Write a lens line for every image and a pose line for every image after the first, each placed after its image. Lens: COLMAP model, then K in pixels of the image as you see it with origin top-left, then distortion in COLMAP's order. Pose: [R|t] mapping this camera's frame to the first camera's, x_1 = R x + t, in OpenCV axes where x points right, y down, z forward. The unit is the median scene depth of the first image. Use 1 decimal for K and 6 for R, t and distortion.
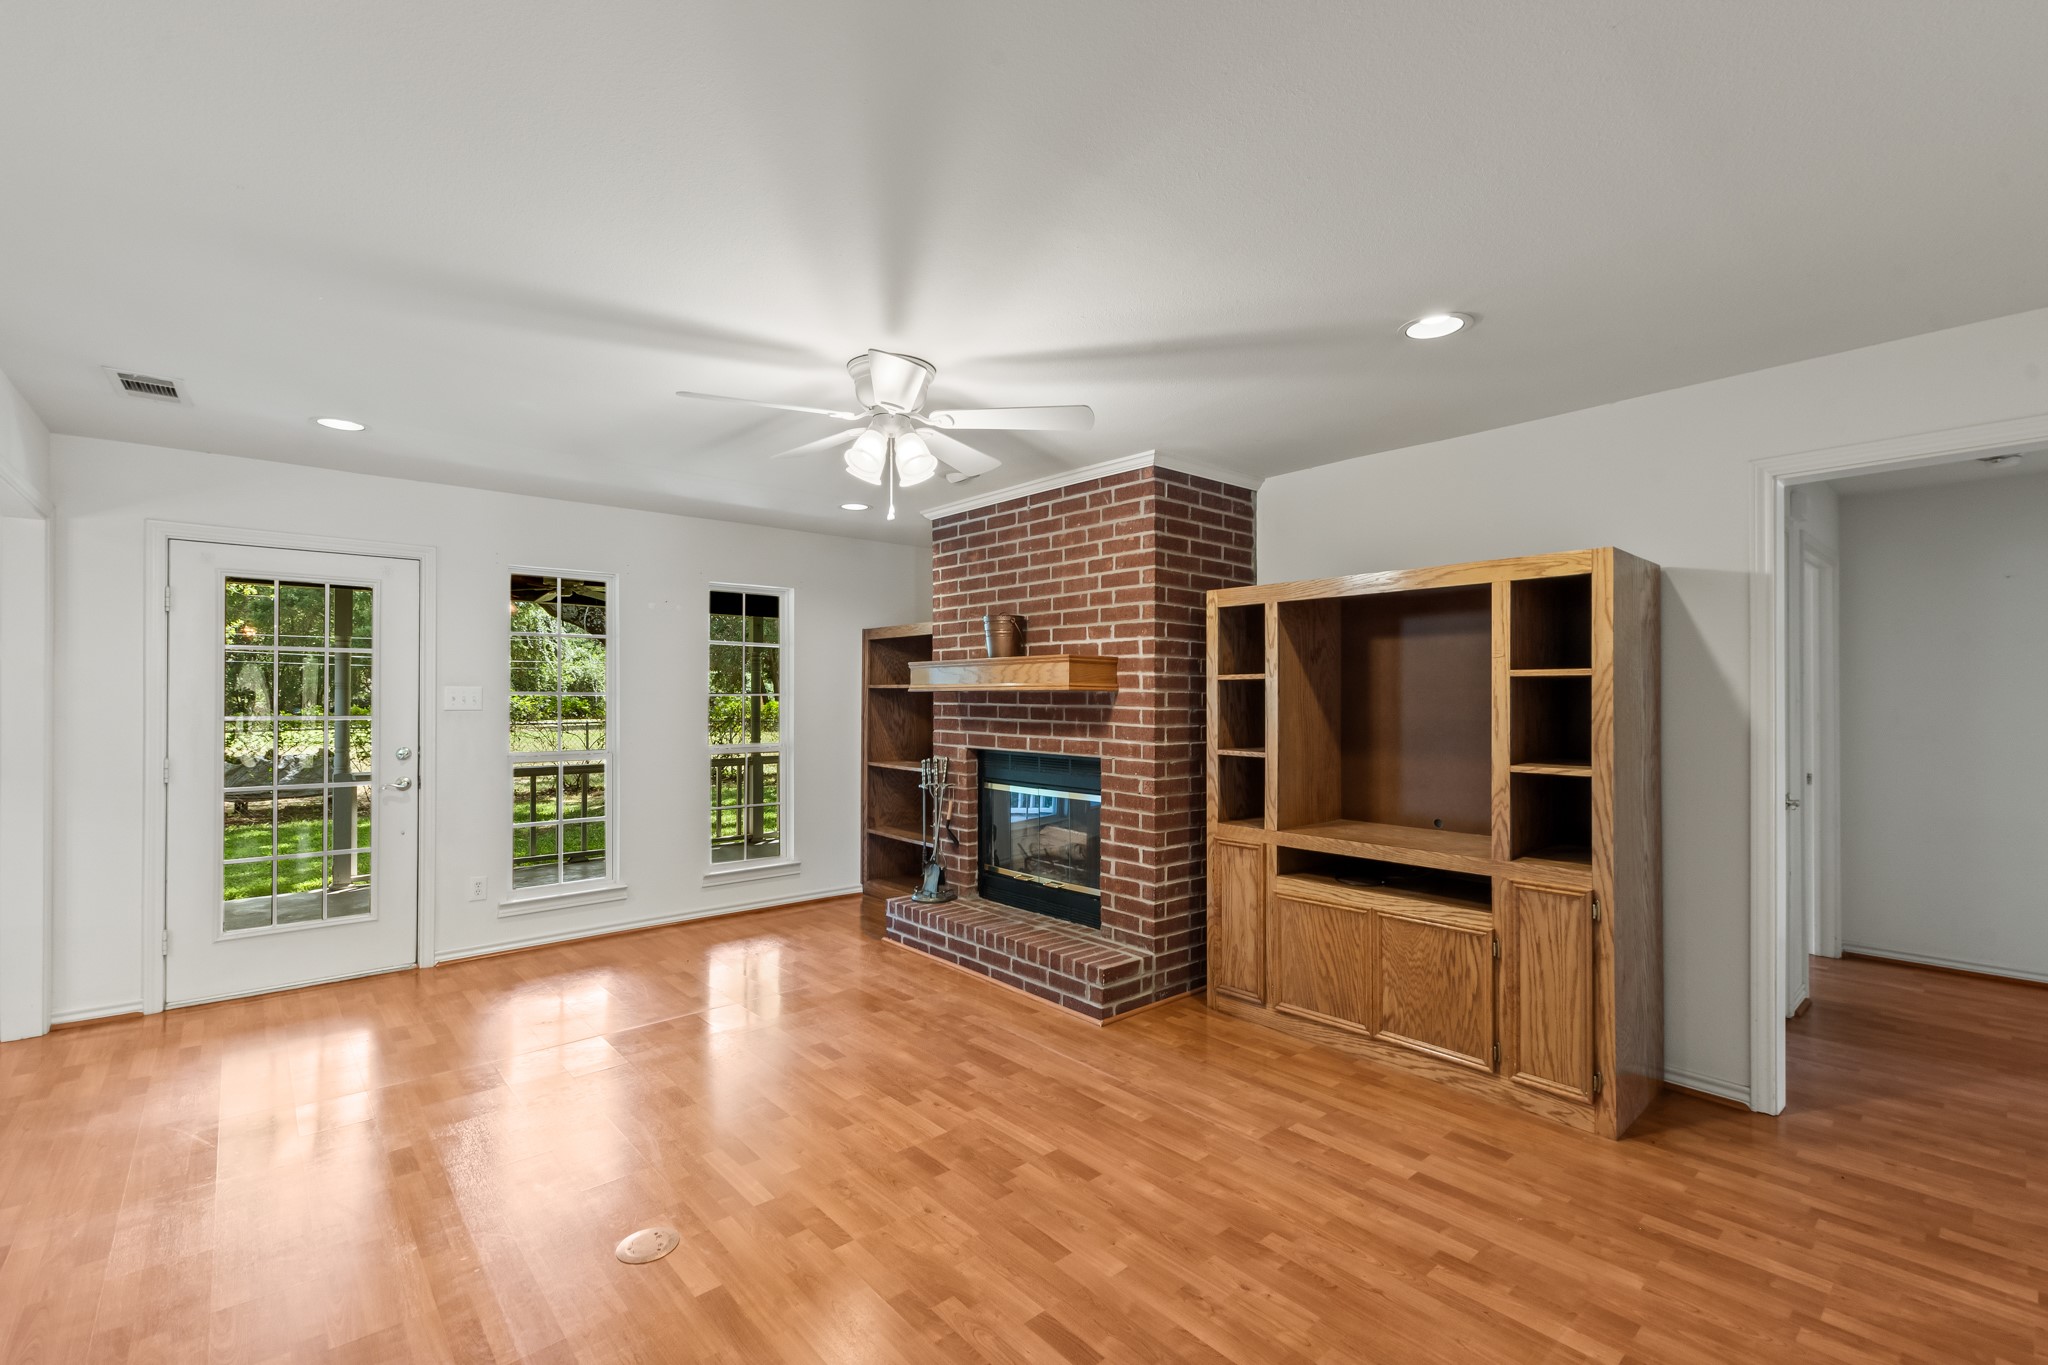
lens RADIAL K [[893.5, 0, 1007.7], [0, 893.5, 690.6], [0, 0, 1]] dist [0.007585, -0.000898]
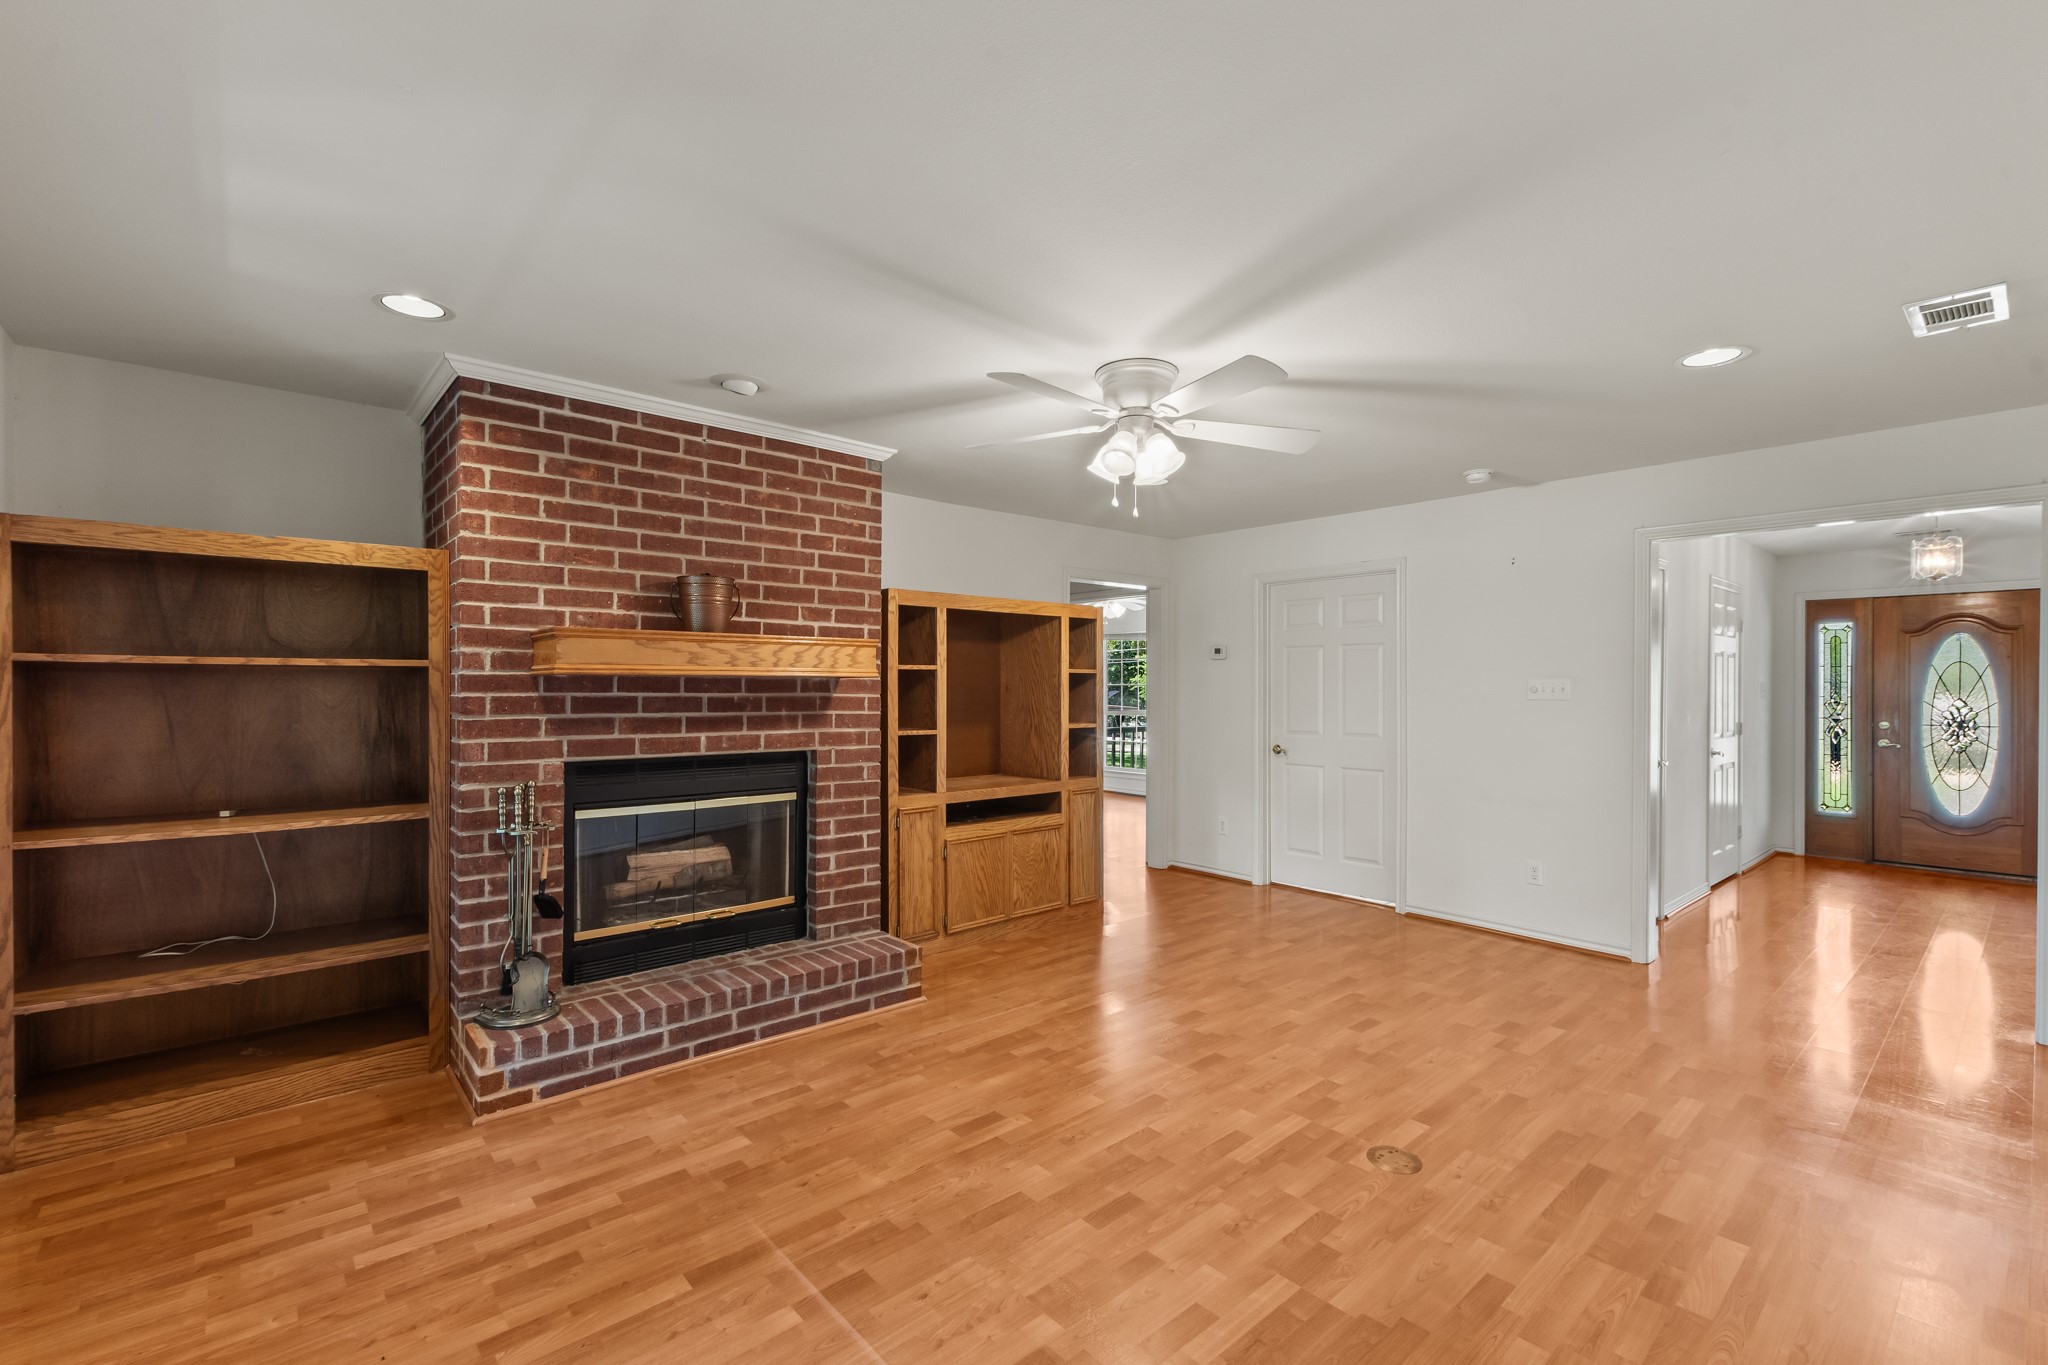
lens RADIAL K [[886.0, 0, 1024.7], [0, 886.0, 686.0], [0, 0, 1]] dist [0.012124, 0.000069]
pose [[-0.009160, -0.002086, 0.999956, -0.823128], [-0.009788, 0.999950, 0.001997, 0.005197], [-0.999910, -0.009769, -0.009180, 0.794940]]
